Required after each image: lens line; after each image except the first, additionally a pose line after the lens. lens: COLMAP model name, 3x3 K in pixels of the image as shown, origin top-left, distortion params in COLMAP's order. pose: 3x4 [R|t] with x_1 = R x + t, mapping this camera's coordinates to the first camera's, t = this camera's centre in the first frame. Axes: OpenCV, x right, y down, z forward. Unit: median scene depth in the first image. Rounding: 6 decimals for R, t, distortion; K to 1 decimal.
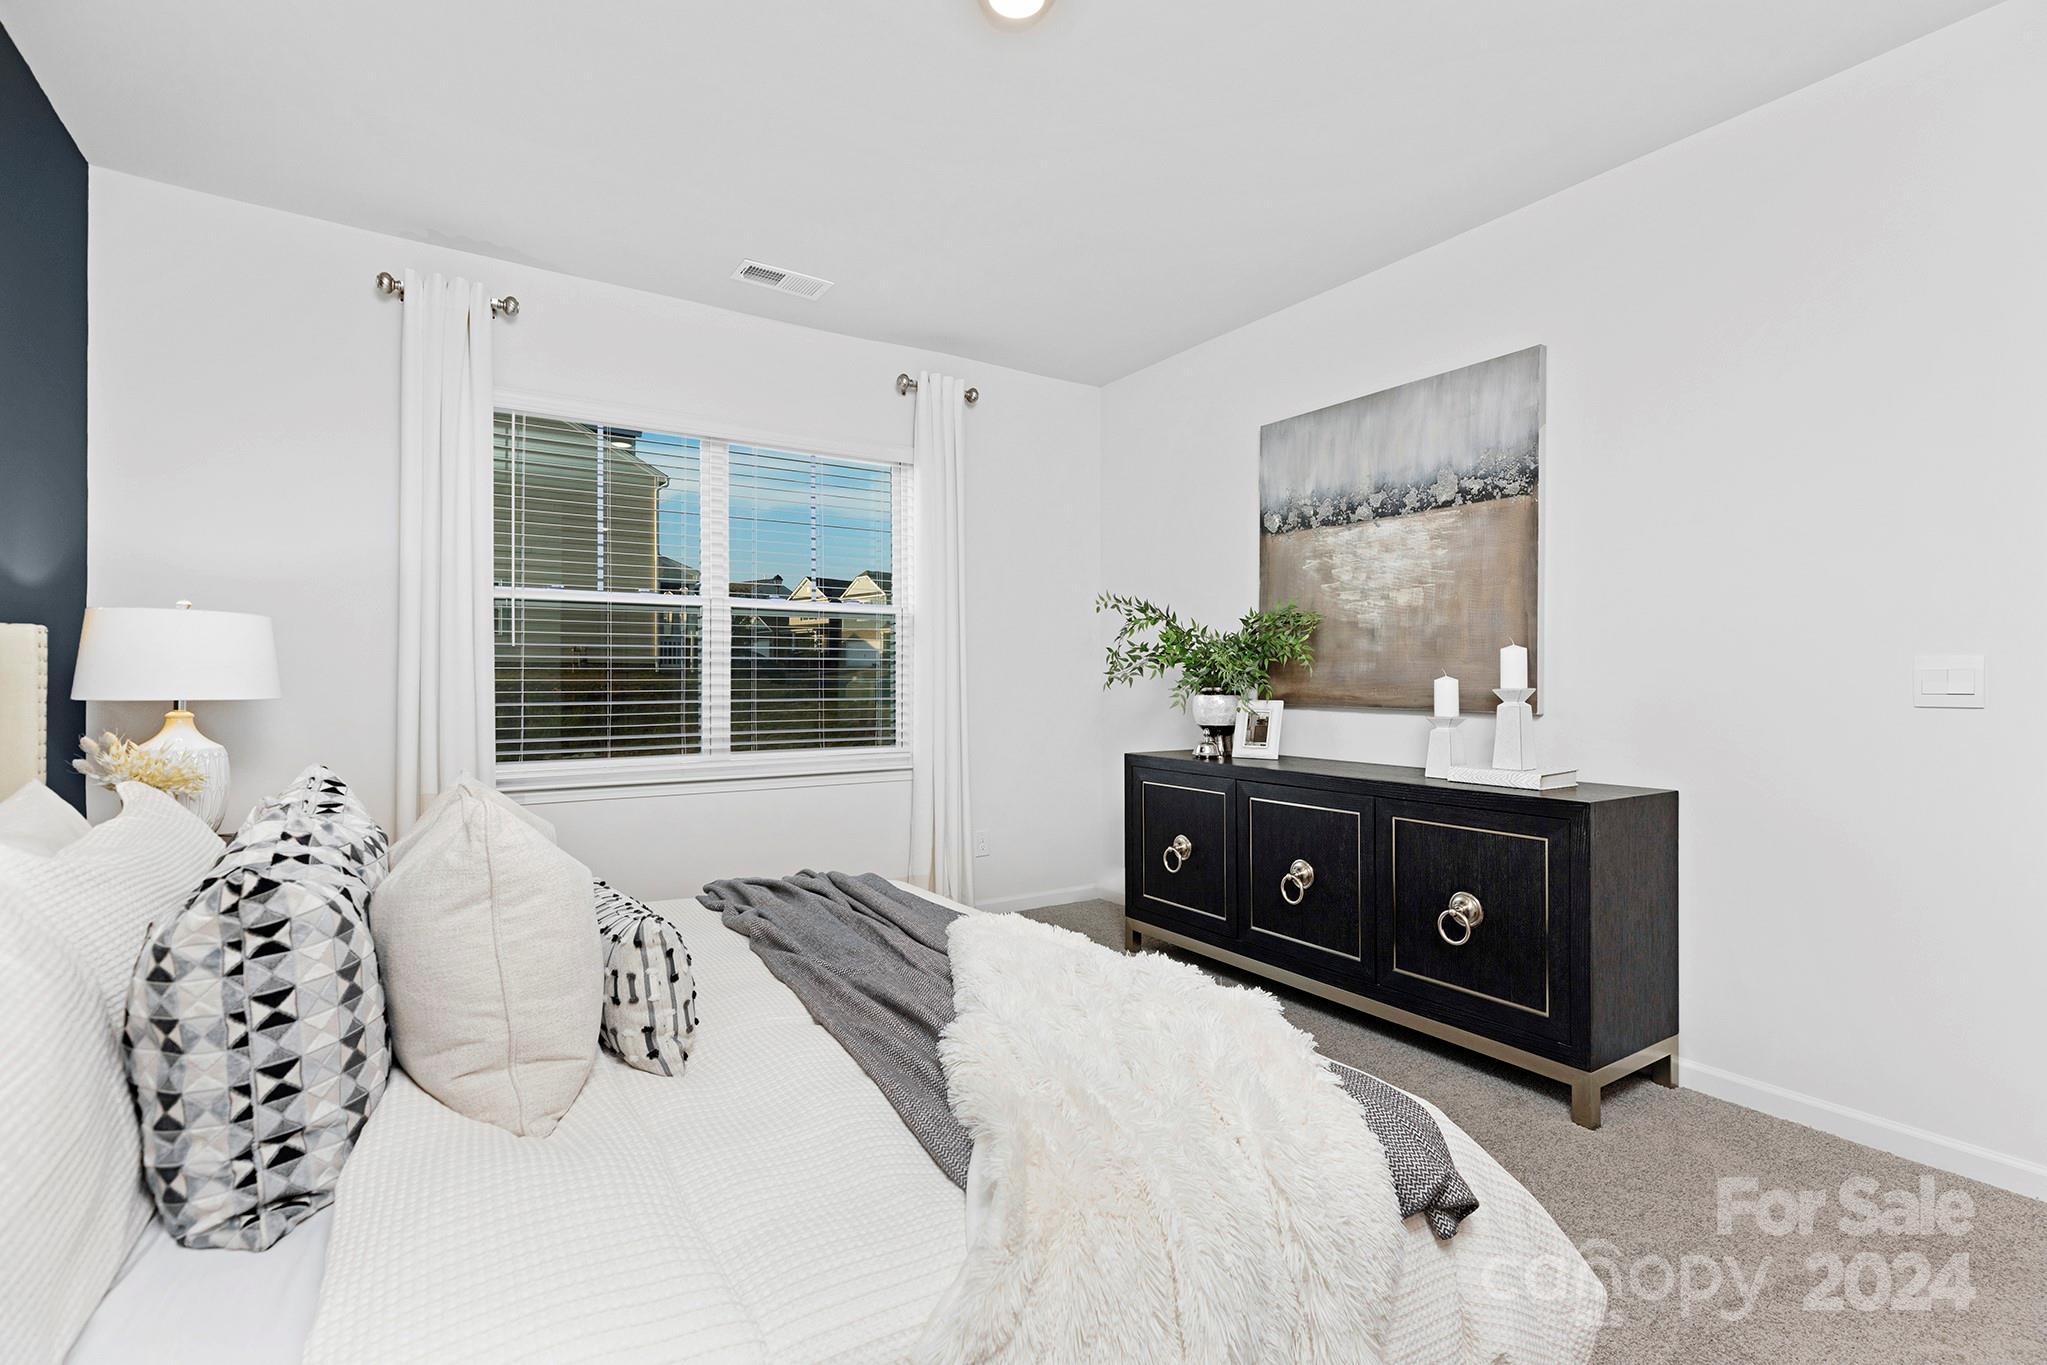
lens RADIAL K [[935.5, 0, 1023.0], [0, 935.5, 675.1], [0, 0, 1]] dist [0.000742, 0.000077]
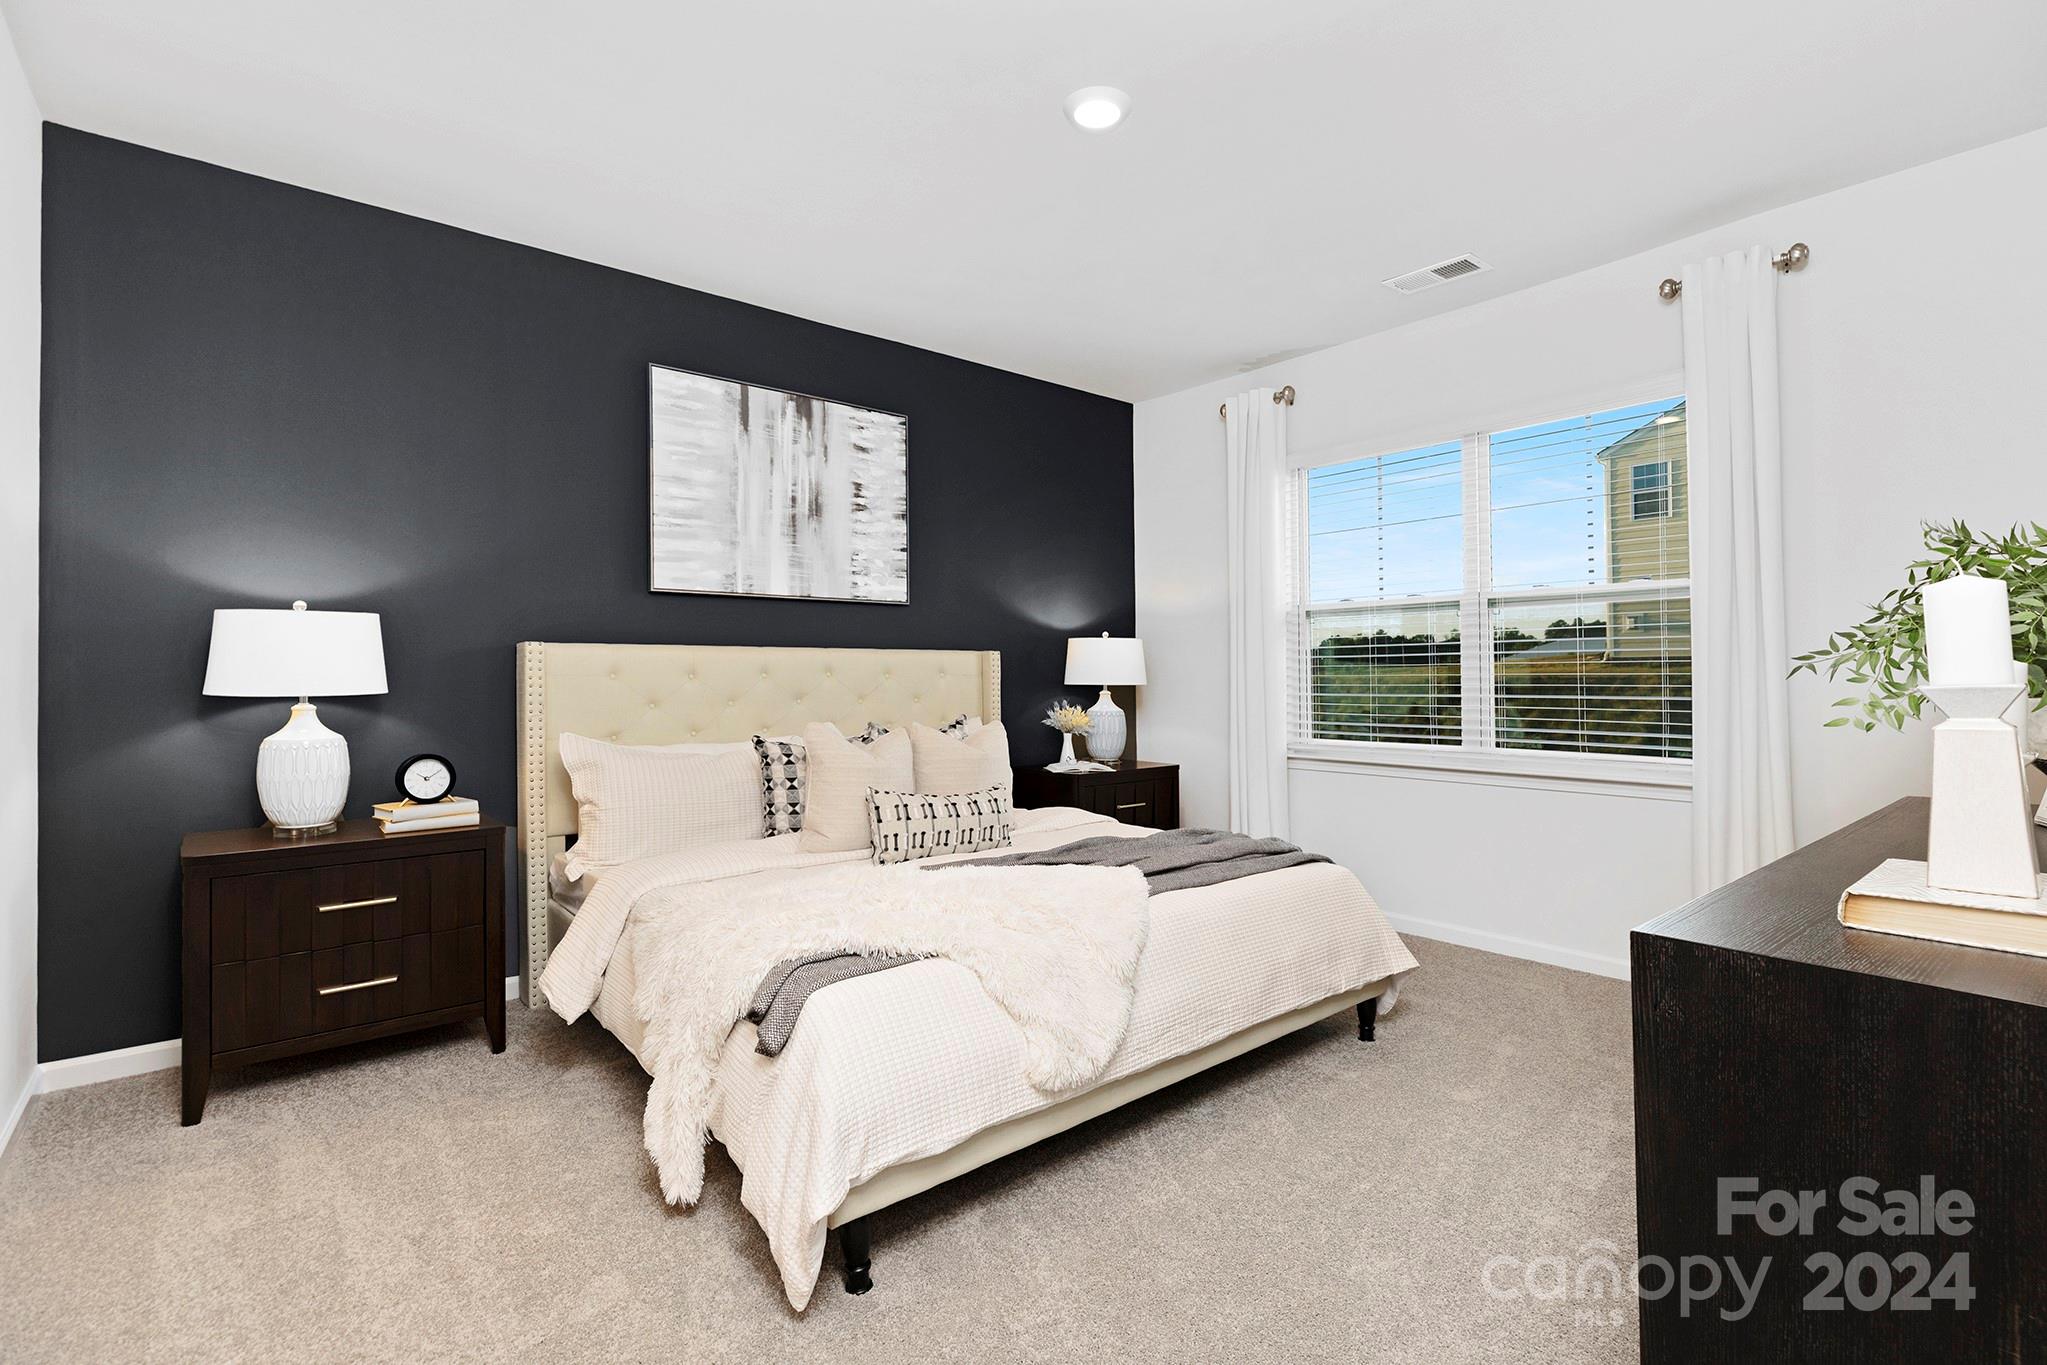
lens RADIAL K [[935.5, 0, 1023.0], [0, 935.5, 675.1], [0, 0, 1]] dist [0.000742, 0.000077]
pose [[0.108345, -0.000095, -0.994113, 0.614230], [0.009281, 0.999957, 0.000916, -0.000100], [0.994070, -0.009325, 0.108342, 0.395698]]
